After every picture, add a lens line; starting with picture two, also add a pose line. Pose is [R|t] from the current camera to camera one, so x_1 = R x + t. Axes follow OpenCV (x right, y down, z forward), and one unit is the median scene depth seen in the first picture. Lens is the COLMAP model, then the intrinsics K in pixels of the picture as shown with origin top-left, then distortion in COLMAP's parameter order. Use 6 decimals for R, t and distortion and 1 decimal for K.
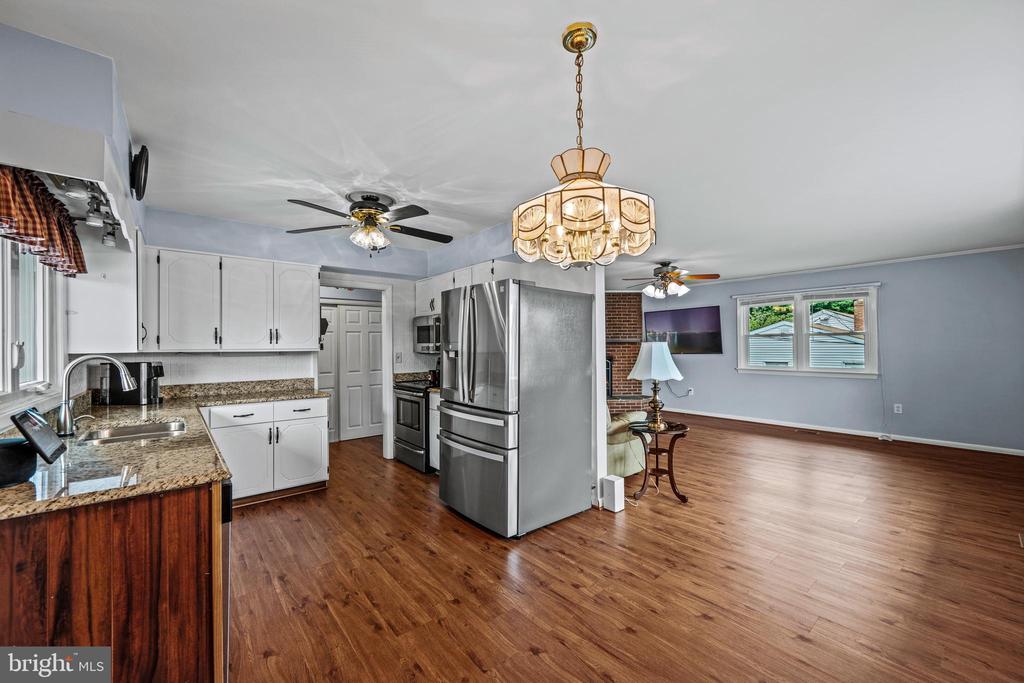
lens RADIAL K [[404.5, 0, 504.3], [0, 404.5, 343.4], [0, 0, 1]] dist [-0.002537, 0.001059]
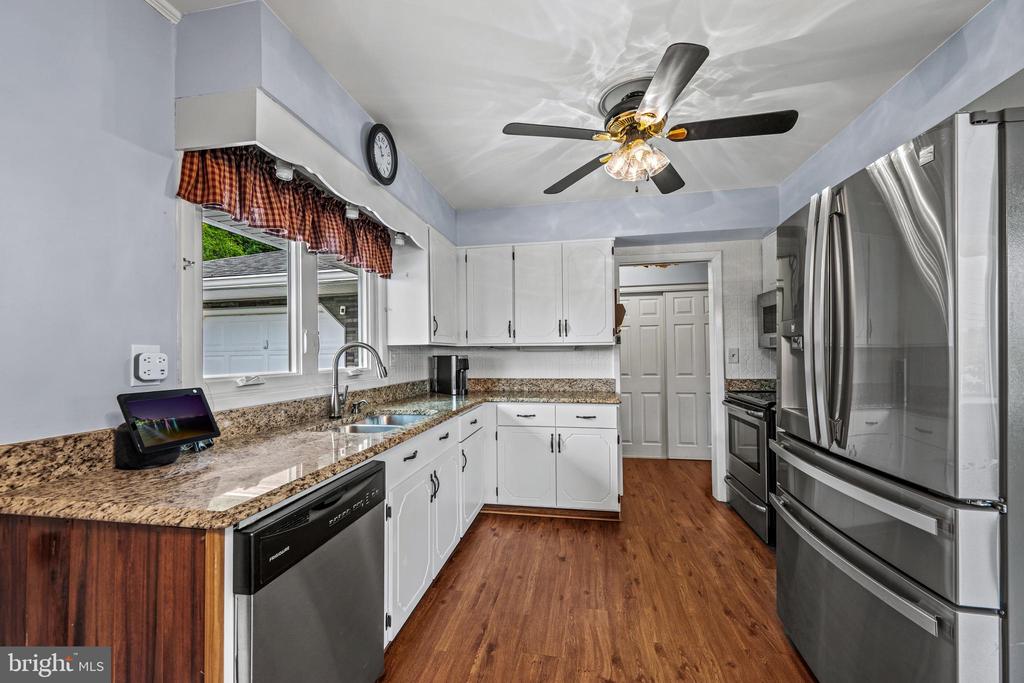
lens RADIAL K [[404.5, 0, 512.7], [0, 404.5, 347.7], [0, 0, 1]] dist [-0.002537, 0.001059]
pose [[0.648279, -0.009947, -0.761338, 0.023677], [0.009289, 0.999944, -0.005155, 0.032226], [0.761346, -0.003730, 0.648335, 0.407328]]
